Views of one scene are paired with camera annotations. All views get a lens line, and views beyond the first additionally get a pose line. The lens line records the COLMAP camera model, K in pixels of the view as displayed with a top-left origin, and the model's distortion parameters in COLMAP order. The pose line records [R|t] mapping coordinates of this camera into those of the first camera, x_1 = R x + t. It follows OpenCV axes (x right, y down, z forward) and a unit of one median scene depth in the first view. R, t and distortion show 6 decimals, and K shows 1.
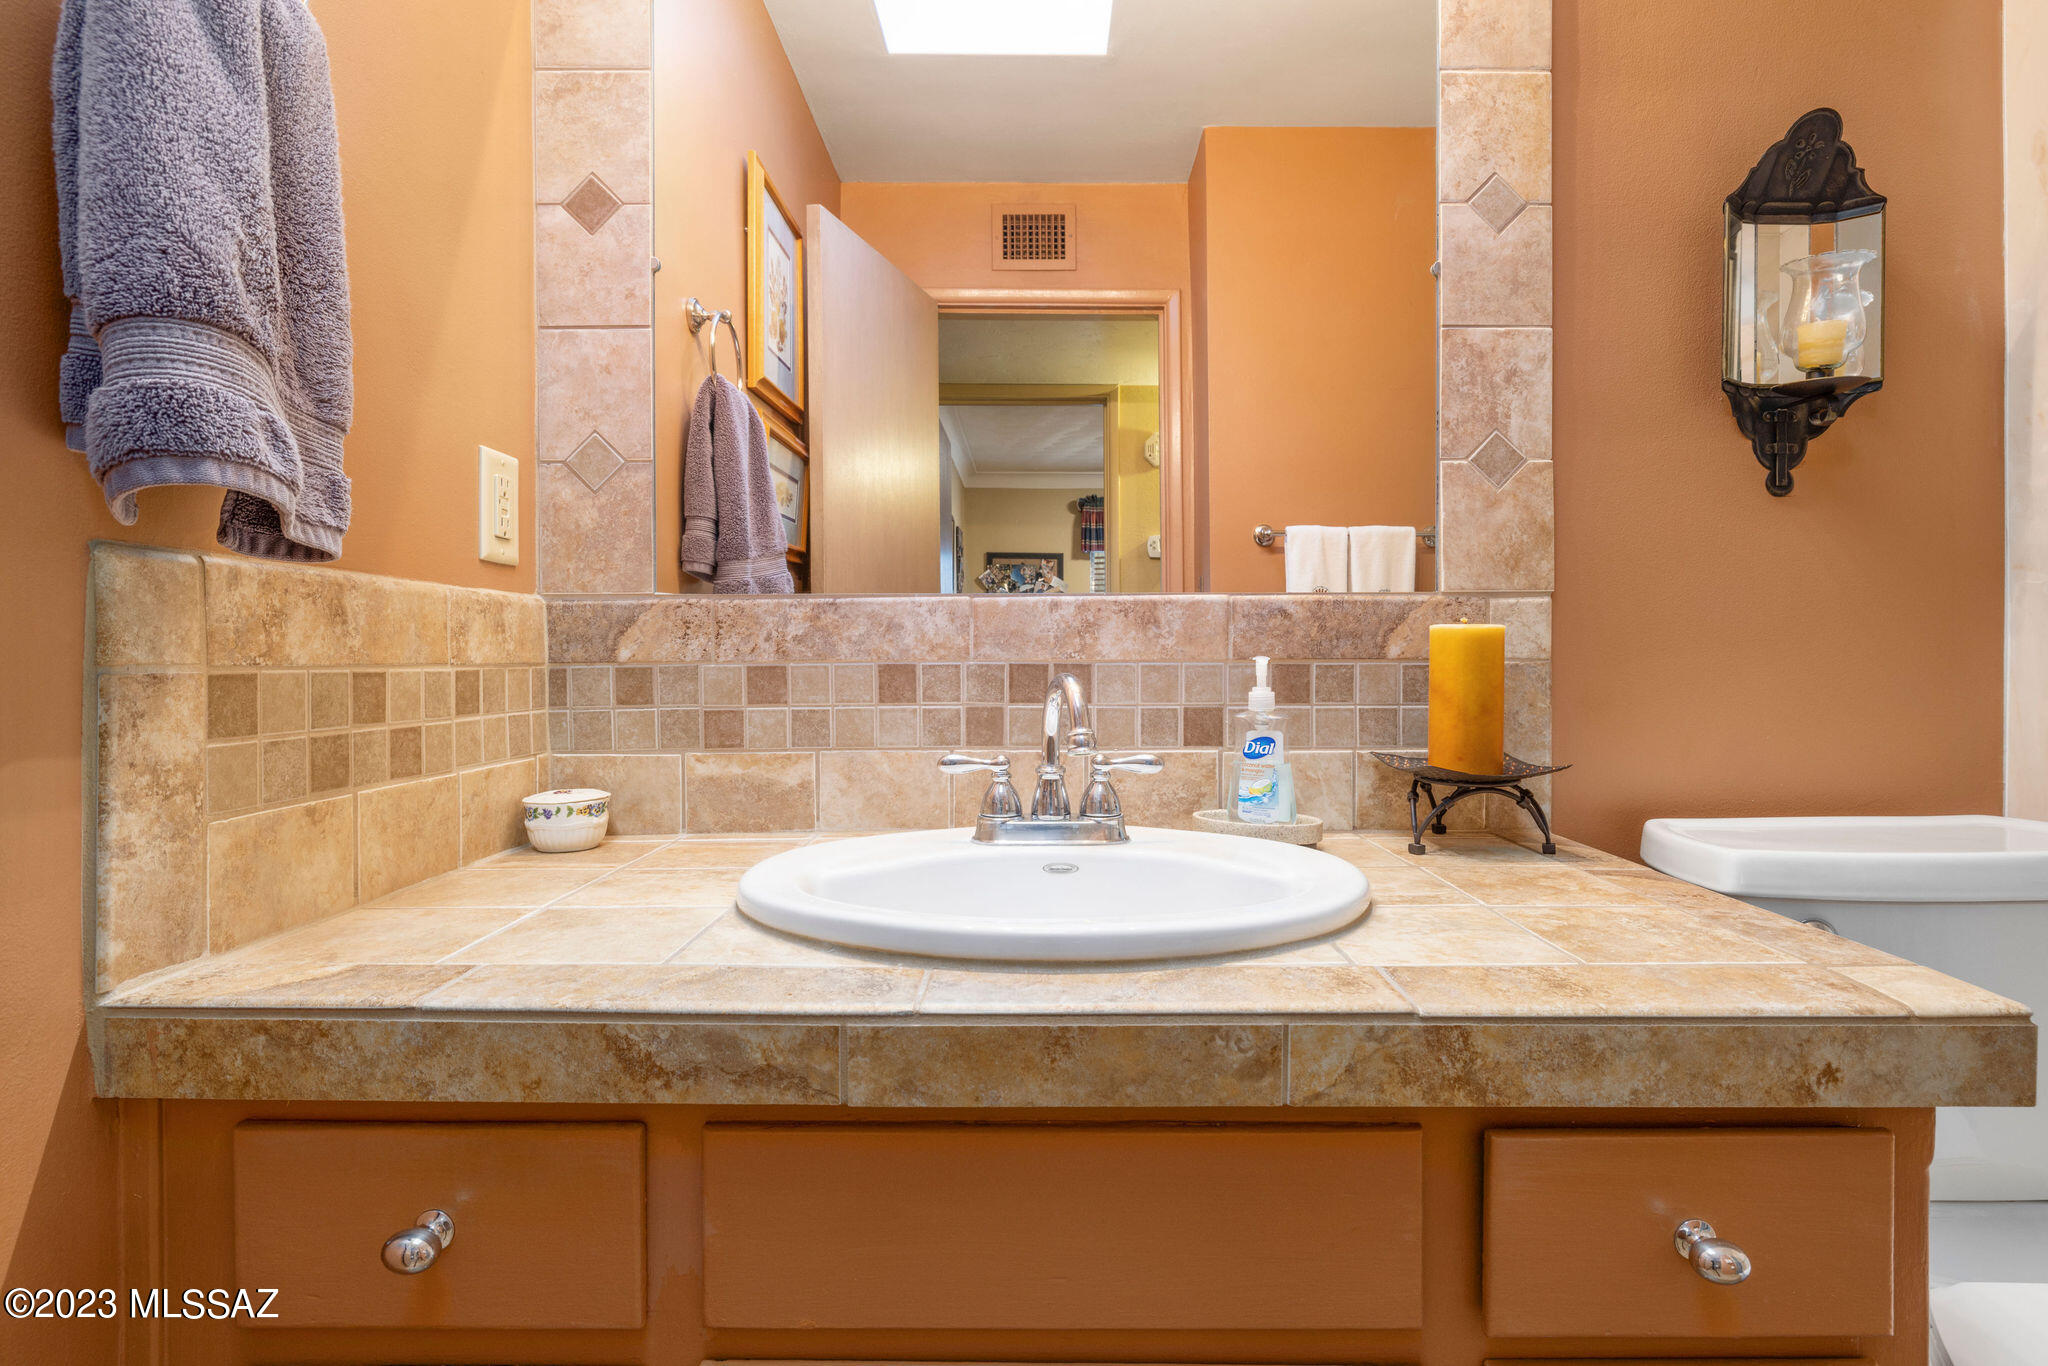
lens RADIAL K [[1063.4, 0, 1028.6], [0, 1063.4, 650.6], [0, 0, 1]] dist [-0.007085, -0.000323]
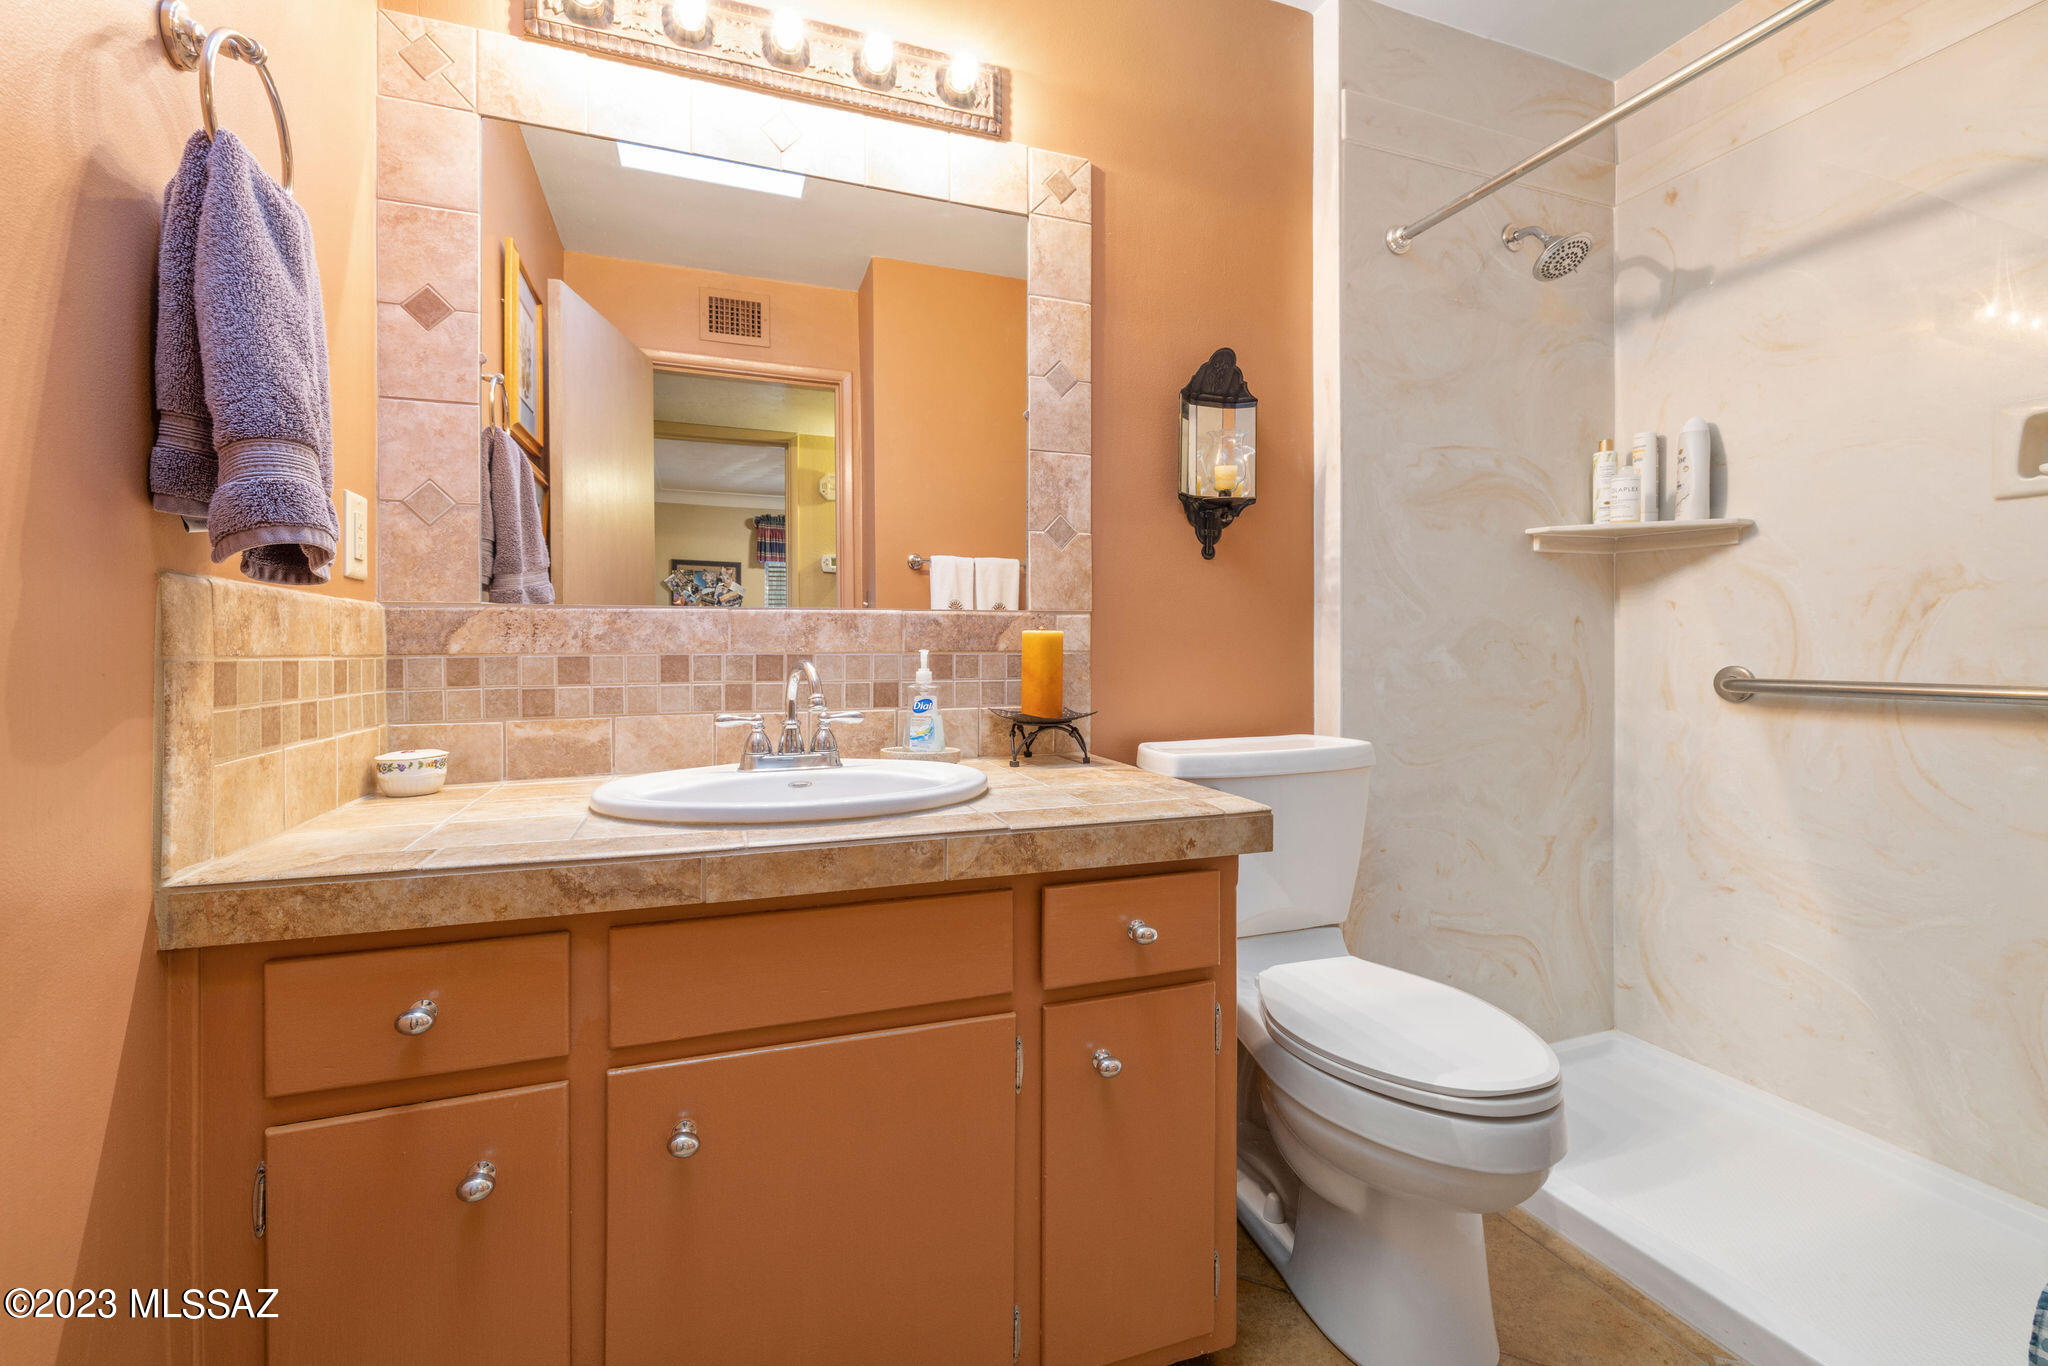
lens RADIAL K [[858.8, 0, 1018.7], [0, 858.8, 675.7], [0, 0, 1]] dist [-0.000630, -0.000109]
pose [[0.941249, -0.010314, 0.337556, -0.084022], [-0.001540, 0.999392, 0.034828, -0.000560], [-0.337710, -0.033302, 0.940661, -0.270460]]
